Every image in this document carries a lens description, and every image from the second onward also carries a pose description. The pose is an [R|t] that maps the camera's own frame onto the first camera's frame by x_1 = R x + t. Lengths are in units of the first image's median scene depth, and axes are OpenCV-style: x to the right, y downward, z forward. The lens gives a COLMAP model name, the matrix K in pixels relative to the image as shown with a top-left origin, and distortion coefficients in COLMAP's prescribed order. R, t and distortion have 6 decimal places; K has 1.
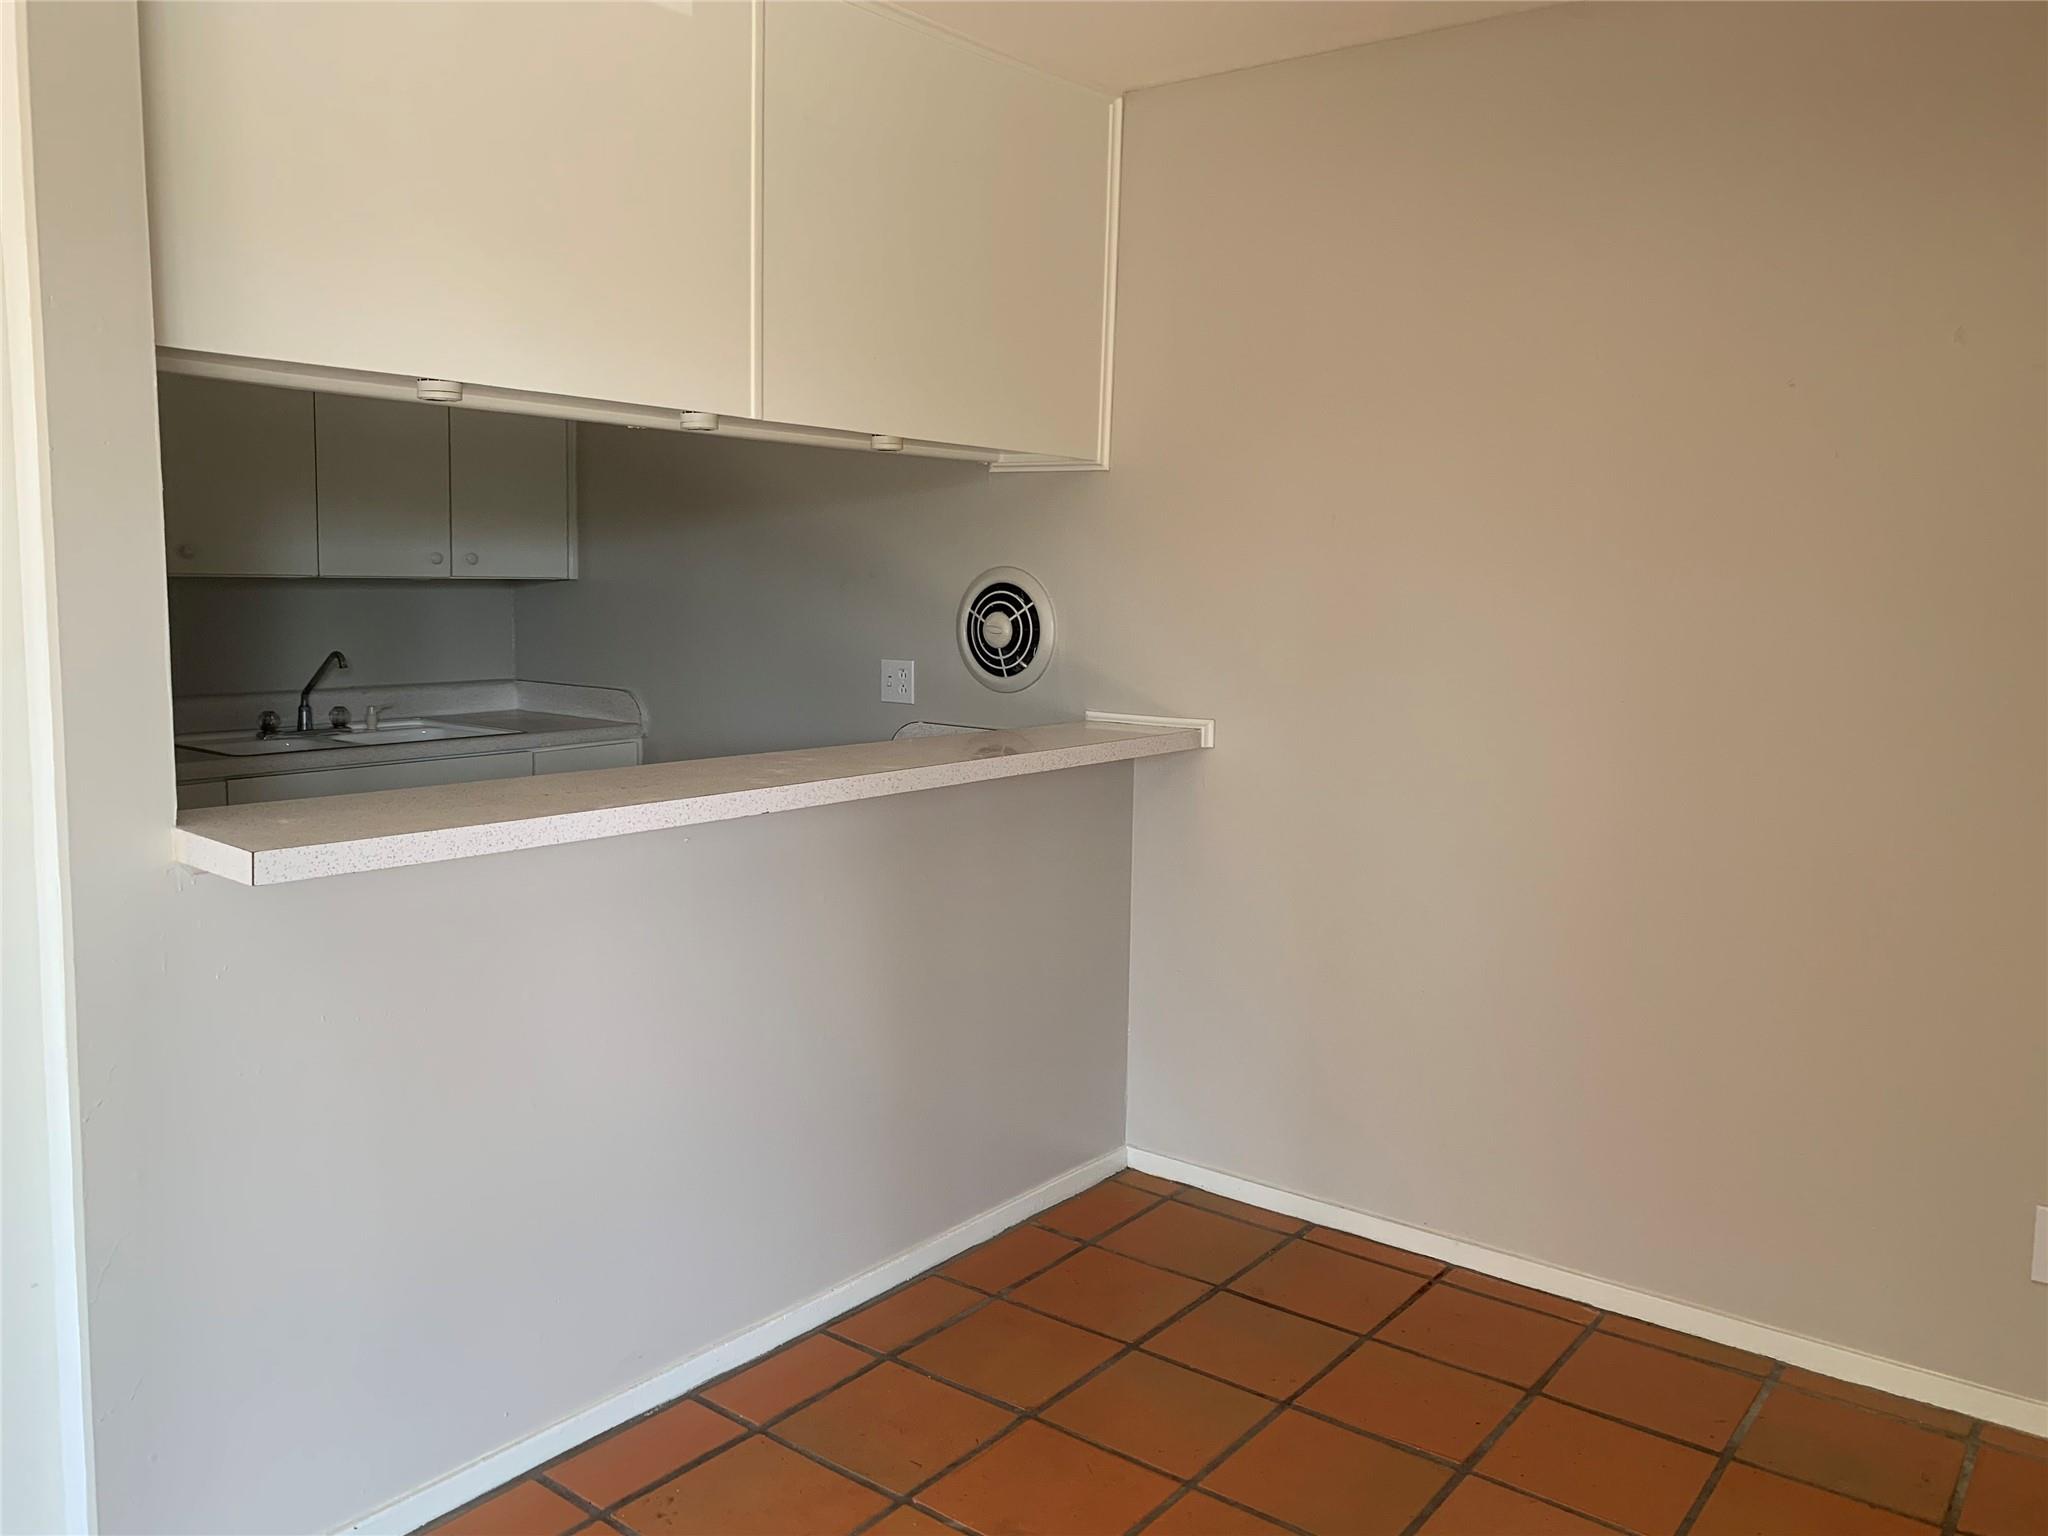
lens RADIAL K [[1575.9, 0, 1019.3], [0, 1575.9, 785.5], [0, 0, 1]] dist [0.000579, -0.000256]
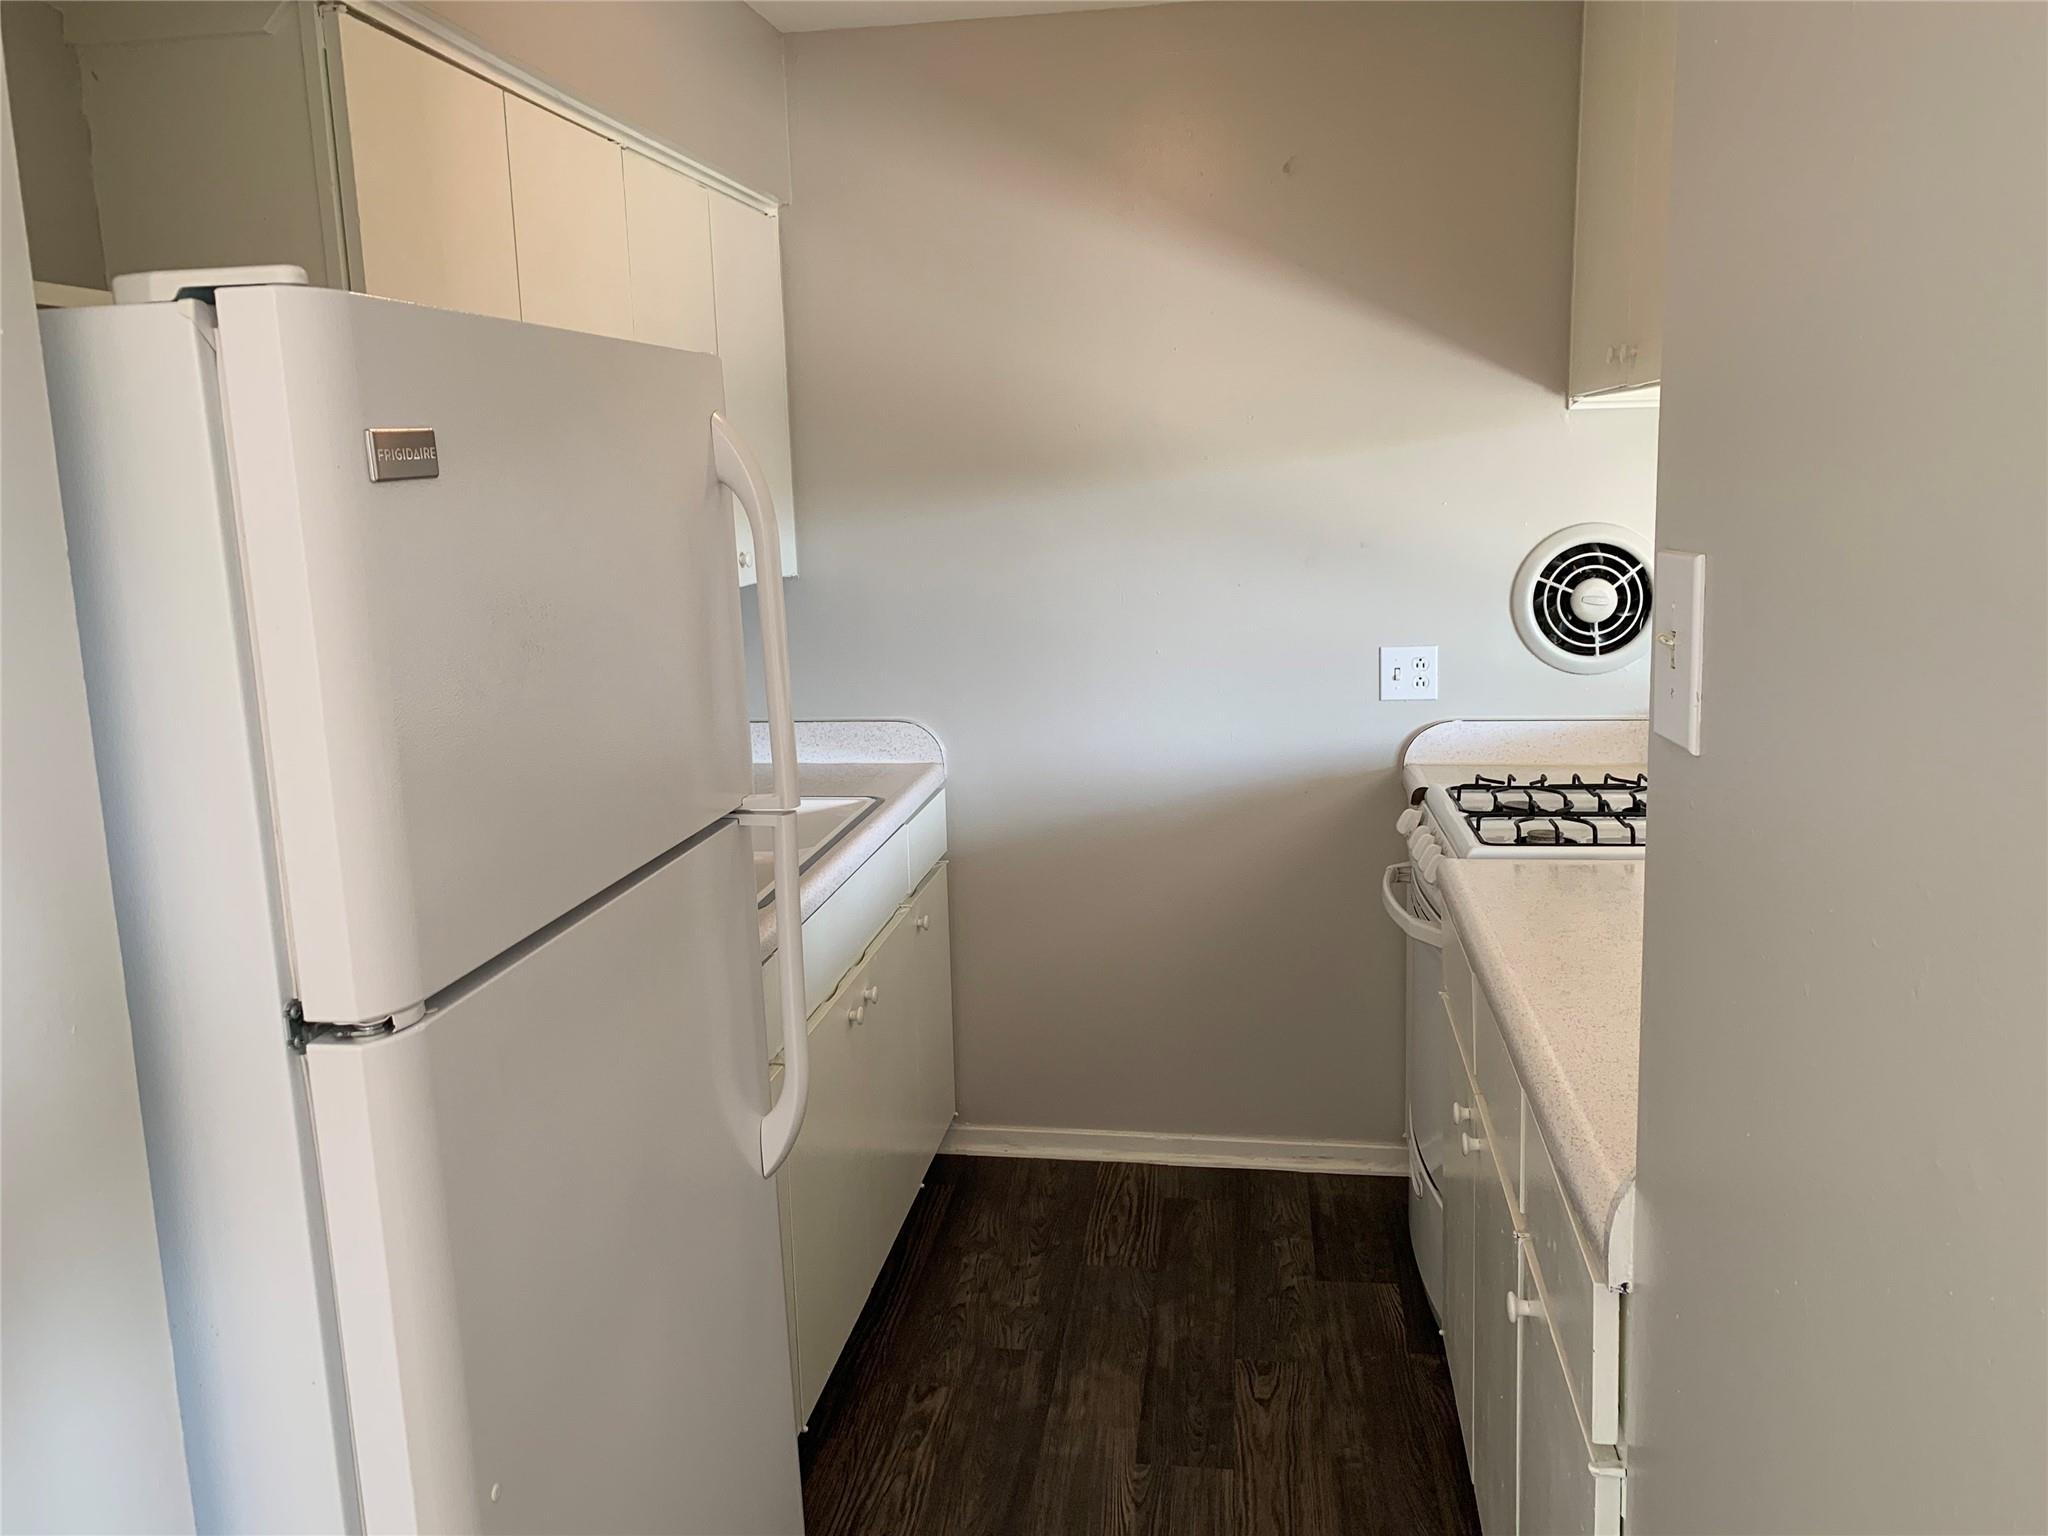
lens RADIAL K [[1575.9, 0, 1023.2], [0, 1575.9, 746.6], [0, 0, 1]] dist [0.000579, -0.000256]
pose [[0.878199, -0.129930, 0.460309, -0.666779], [0.116063, 0.991521, 0.058444, -0.105374], [-0.463999, 0.002099, 0.885833, 0.403668]]
